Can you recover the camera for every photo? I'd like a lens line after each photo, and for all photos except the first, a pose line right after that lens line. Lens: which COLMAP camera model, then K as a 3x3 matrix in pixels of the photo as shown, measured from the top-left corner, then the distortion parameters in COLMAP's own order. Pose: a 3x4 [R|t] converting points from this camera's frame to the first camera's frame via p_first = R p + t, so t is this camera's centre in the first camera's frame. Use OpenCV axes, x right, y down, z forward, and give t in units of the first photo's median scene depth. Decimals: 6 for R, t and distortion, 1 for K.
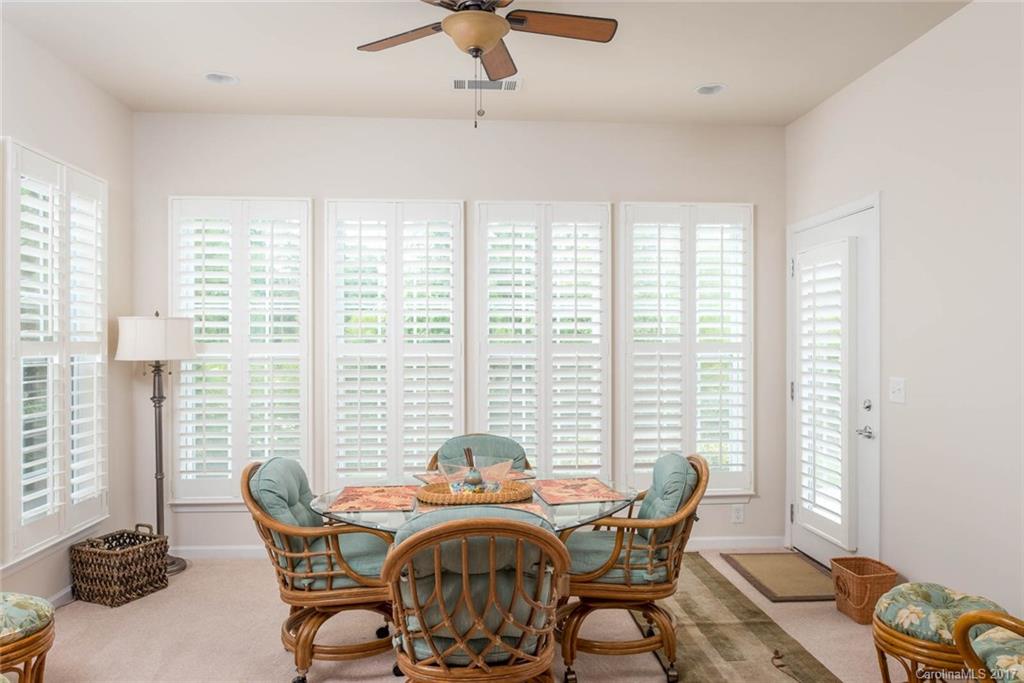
lens RADIAL K [[704.6, 0, 512.0], [0, 704.6, 341.5], [0, 0, 1]] dist [0.001843, 0.000783]
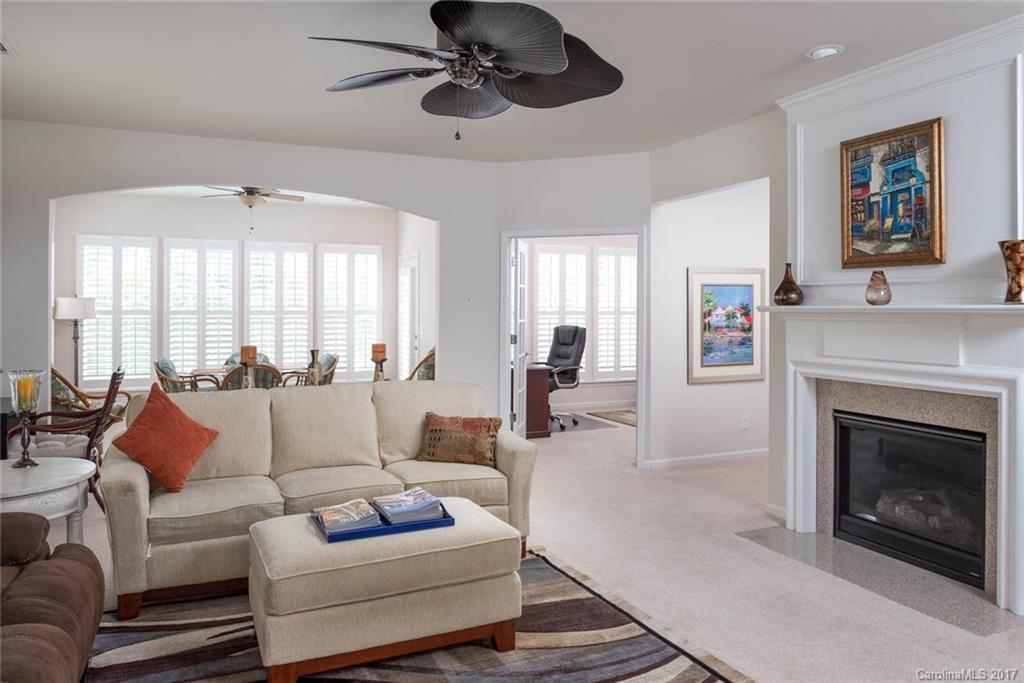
lens RADIAL K [[720.8, 0, 512.5], [0, 720.8, 303.2], [0, 0, 1]] dist [0.002395, 0.002639]
pose [[0.940670, 0.003427, 0.339304, -0.029656], [-0.003005, 0.999994, -0.001769, -0.017542], [-0.339308, 0.000644, 0.940675, -1.279034]]
